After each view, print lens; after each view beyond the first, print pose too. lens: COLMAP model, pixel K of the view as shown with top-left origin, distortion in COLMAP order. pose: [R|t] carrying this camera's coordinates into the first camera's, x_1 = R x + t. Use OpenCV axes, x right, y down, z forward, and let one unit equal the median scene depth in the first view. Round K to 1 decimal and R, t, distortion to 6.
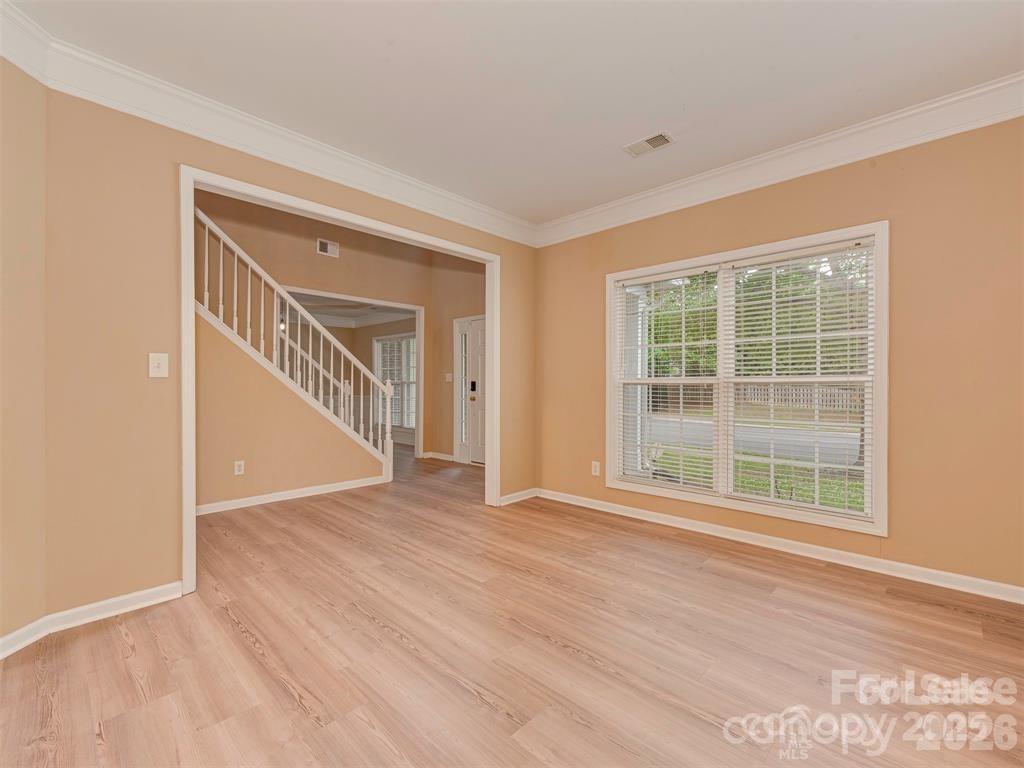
lens RADIAL K [[456.4, 0, 516.0], [0, 456.4, 382.0], [0, 0, 1]] dist [0.007444, -0.005897]
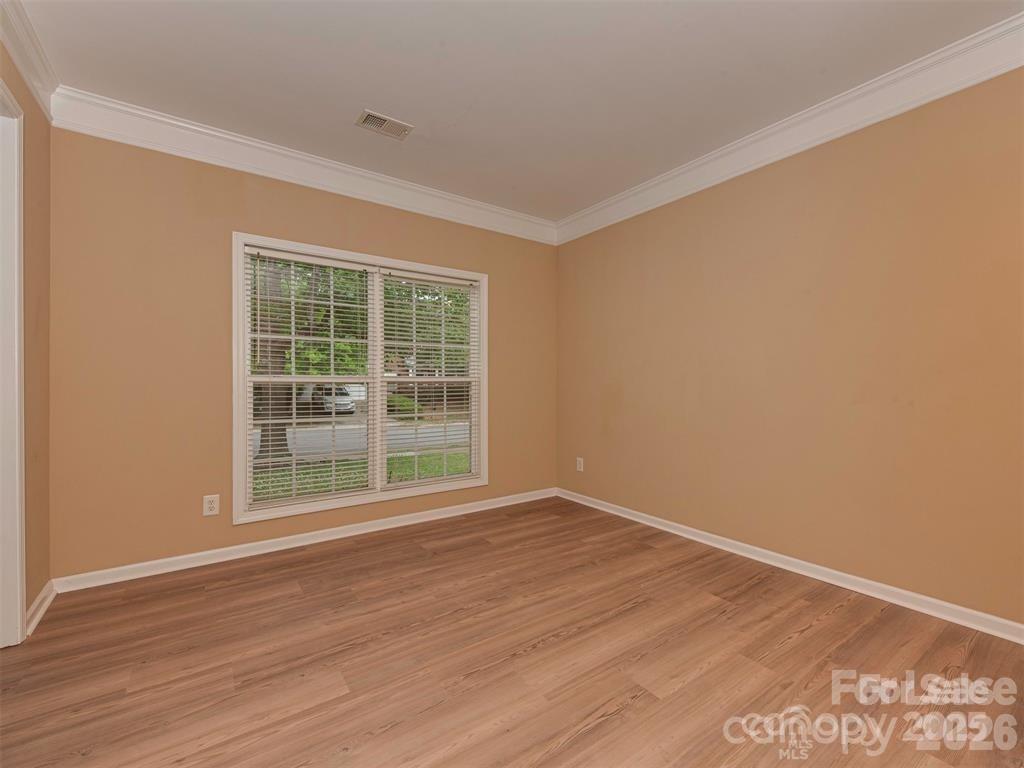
lens RADIAL K [[456.4, 0, 516.0], [0, 456.4, 382.0], [0, 0, 1]] dist [0.007444, -0.005897]
pose [[0.168772, 0.005053, 0.985642, -0.583225], [-0.004186, 0.999982, -0.004410, 0.006163], [-0.985646, -0.003382, 0.168790, 0.580280]]
